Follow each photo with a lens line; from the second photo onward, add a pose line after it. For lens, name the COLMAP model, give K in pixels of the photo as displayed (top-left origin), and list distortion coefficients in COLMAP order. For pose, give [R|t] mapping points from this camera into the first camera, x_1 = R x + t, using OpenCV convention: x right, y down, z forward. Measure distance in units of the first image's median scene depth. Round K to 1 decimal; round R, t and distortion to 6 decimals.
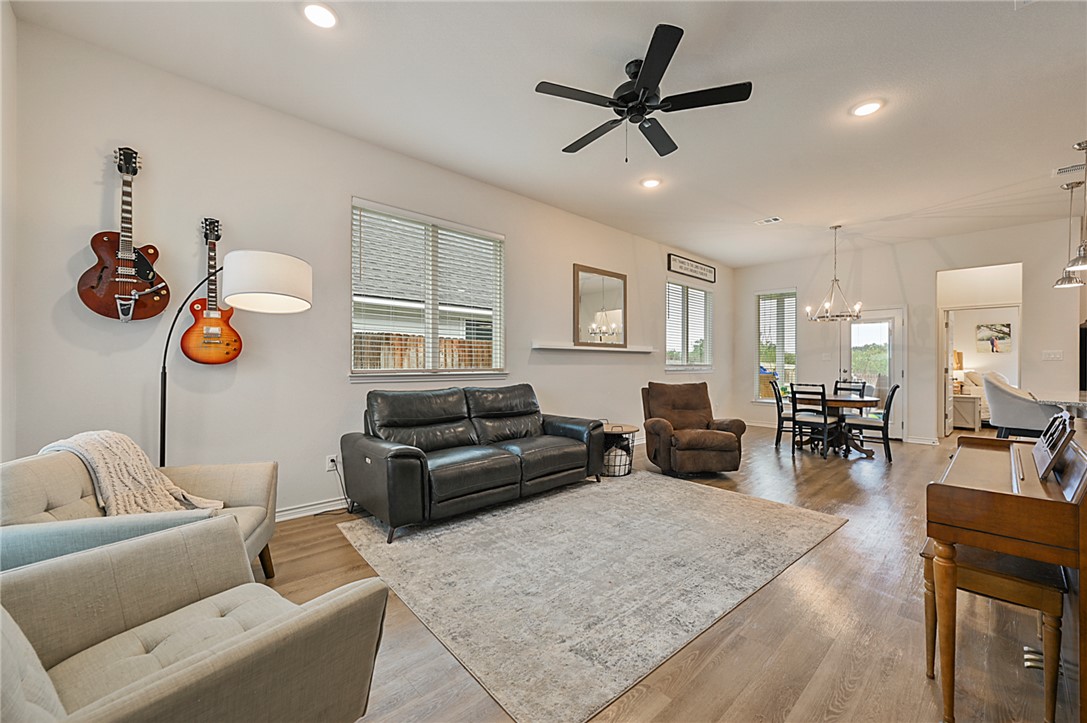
lens RADIAL K [[448.0, 0, 543.5], [0, 448.0, 361.5], [0, 0, 1]] dist [-0.000202, -0.000014]
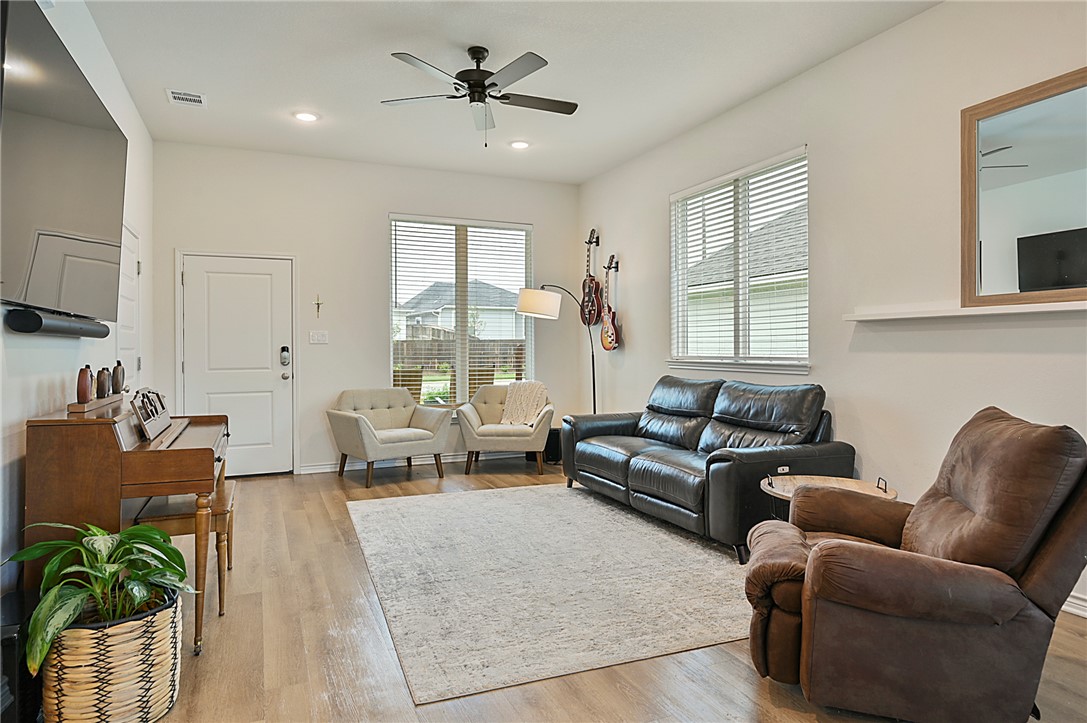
lens RADIAL K [[675.3, 0, 543.5], [0, 675.3, 361.5], [0, 0, 1]] dist [-0.001002, -0.000117]
pose [[-0.354584, 0.016631, -0.934876, 1.116307], [0.007928, 0.999859, 0.014780, 0.004841], [0.934991, -0.002171, -0.354665, 1.201678]]
